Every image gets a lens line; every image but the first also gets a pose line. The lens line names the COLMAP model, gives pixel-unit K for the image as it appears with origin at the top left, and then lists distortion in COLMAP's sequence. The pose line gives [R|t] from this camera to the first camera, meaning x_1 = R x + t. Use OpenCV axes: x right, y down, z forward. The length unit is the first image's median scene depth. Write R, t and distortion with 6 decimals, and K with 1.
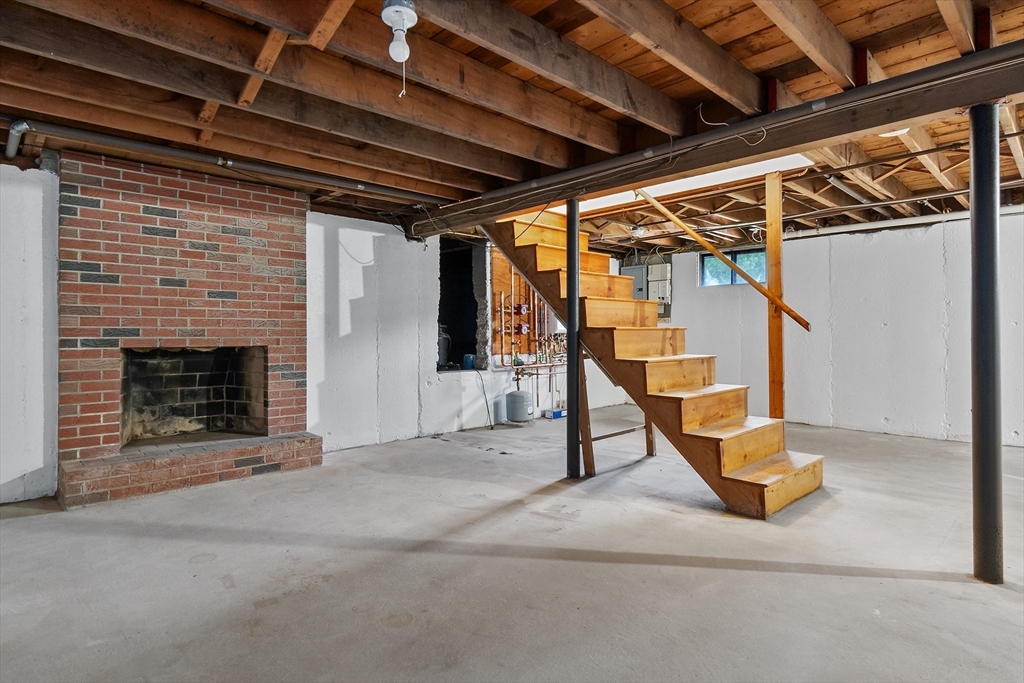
lens RADIAL K [[553.7, 0, 512.0], [0, 553.7, 341.5], [0, 0, 1]] dist [-0.061756, -0.000381]
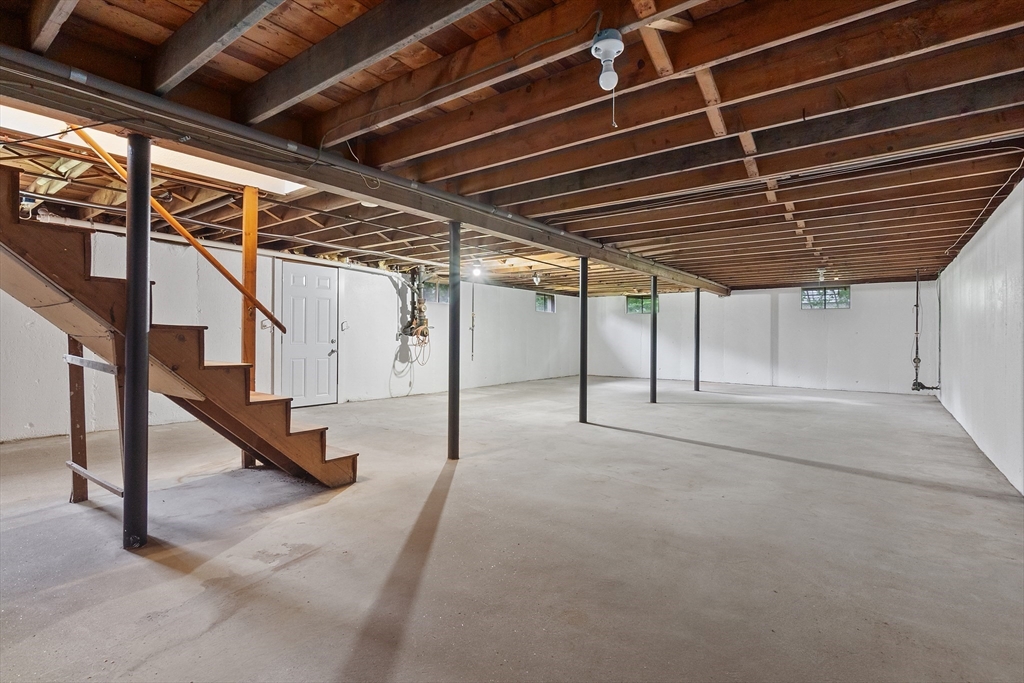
lens RADIAL K [[479.8, 0, 512.0], [0, 479.8, 341.5], [0, 0, 1]] dist [-0.036574, -0.000071]
pose [[-0.183664, -0.007008, 0.982964, -0.646845], [0.008480, 0.999926, 0.008713, -0.006161], [-0.982953, 0.009936, -0.183591, 0.783412]]
